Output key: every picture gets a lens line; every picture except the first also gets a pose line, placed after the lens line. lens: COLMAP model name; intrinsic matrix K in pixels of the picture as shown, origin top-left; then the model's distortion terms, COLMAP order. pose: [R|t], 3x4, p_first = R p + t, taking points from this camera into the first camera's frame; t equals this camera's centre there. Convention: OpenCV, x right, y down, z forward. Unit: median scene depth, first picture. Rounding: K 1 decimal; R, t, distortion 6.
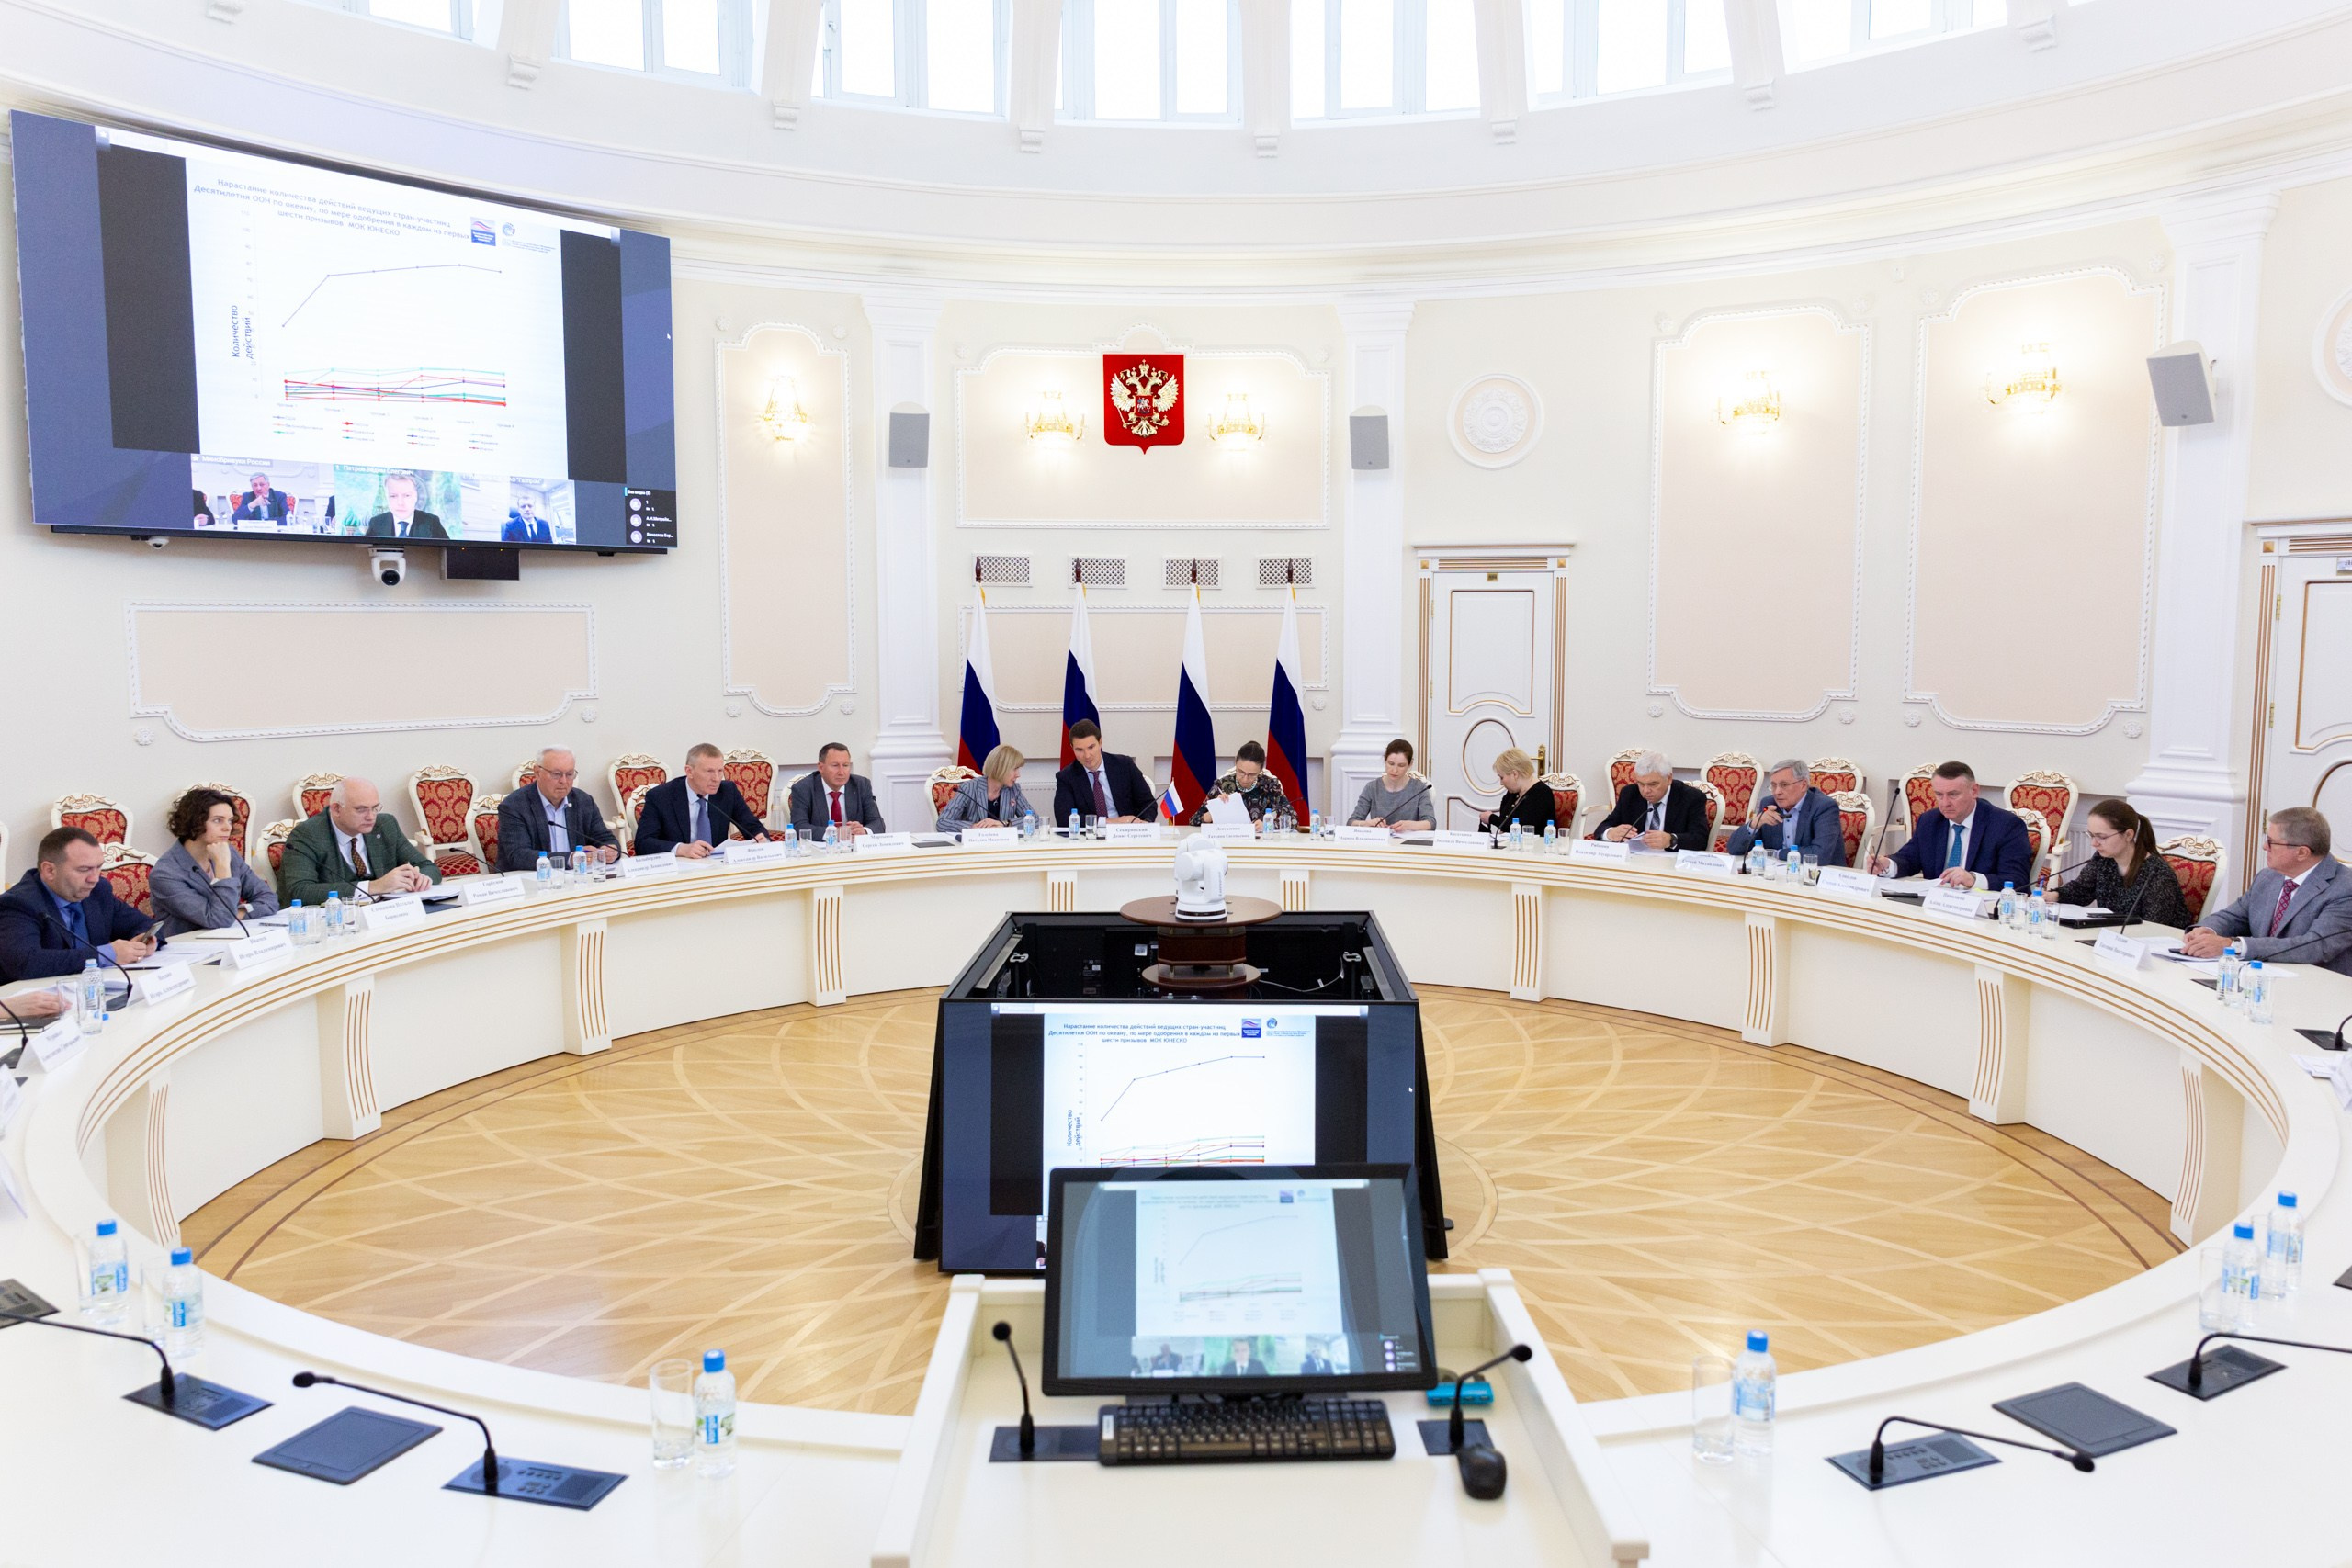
lens RADIAL K [[1615.2, 0, 1176.0], [0, 1615.2, 784.0], [0, 0, 1]] dist [-0.003252, -0.001836]
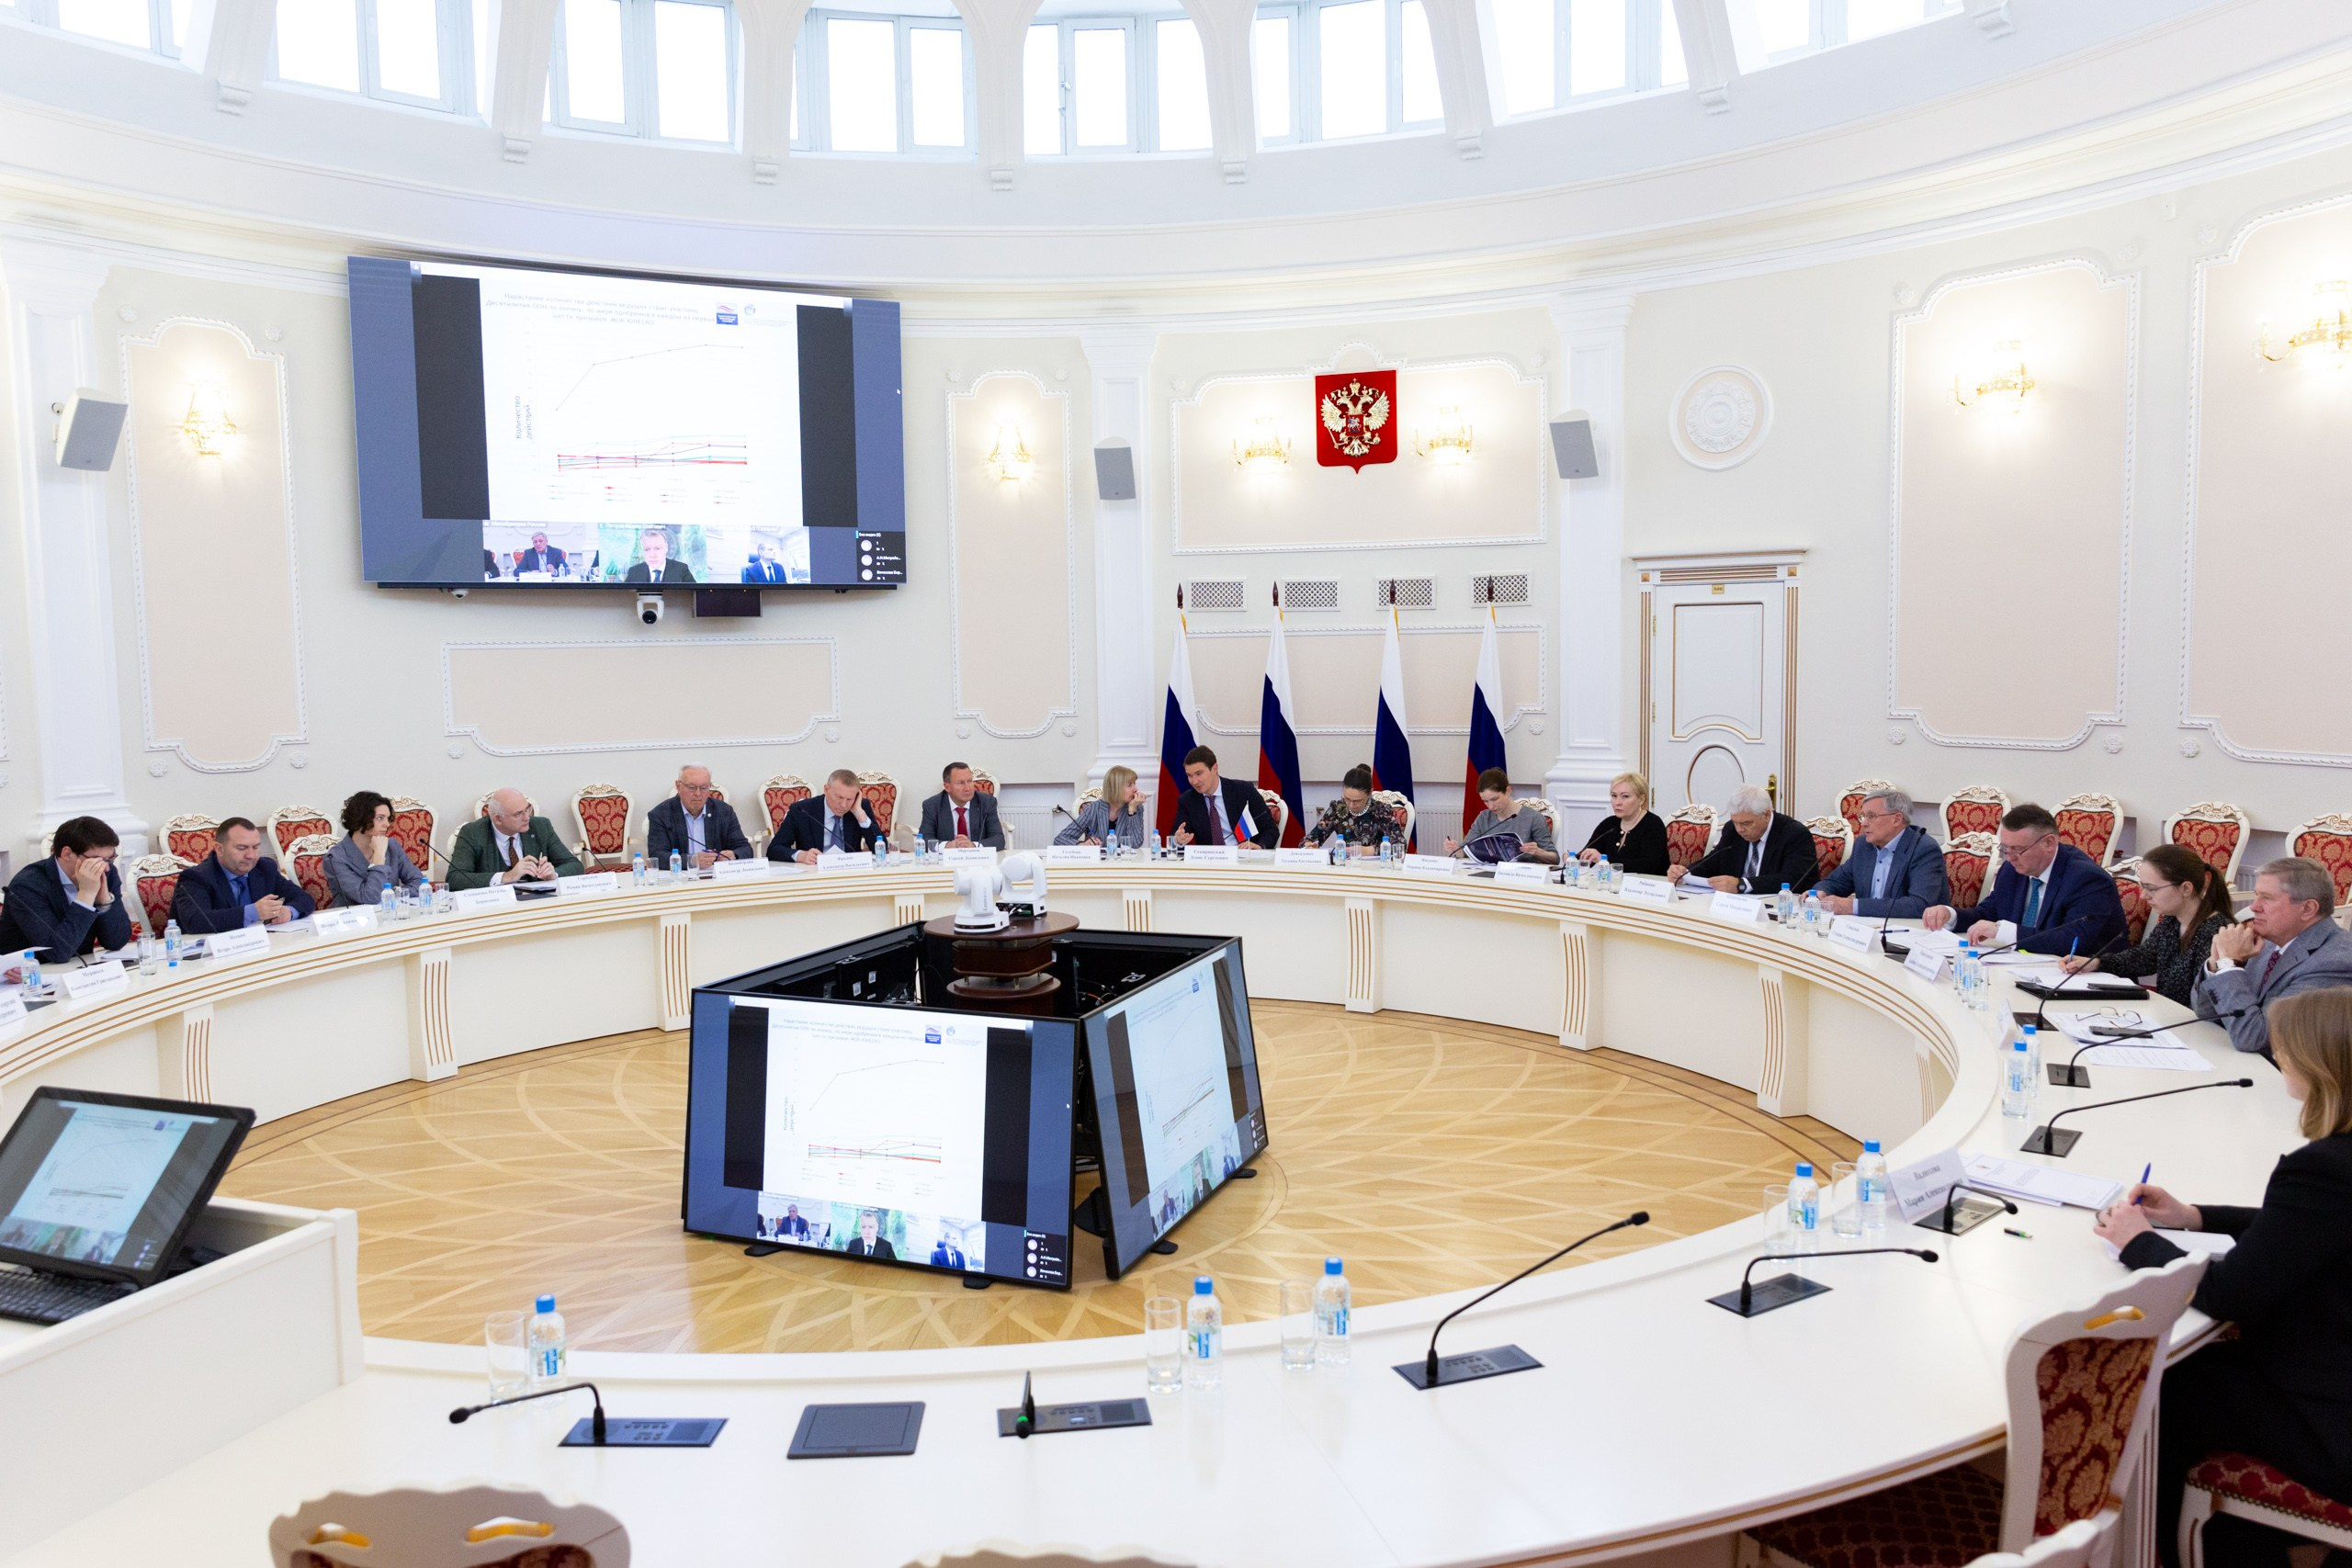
lens RADIAL K [[1659.0, 0, 1171.9], [0, 1659.0, 795.5], [0, 0, 1]] dist [-0.000893, -0.000100]
pose [[0.929391, 0.018201, -0.368647, 0.292552], [-0.021102, 0.999770, -0.003839, -0.002158], [0.368492, 0.011347, 0.929562, 0.023154]]
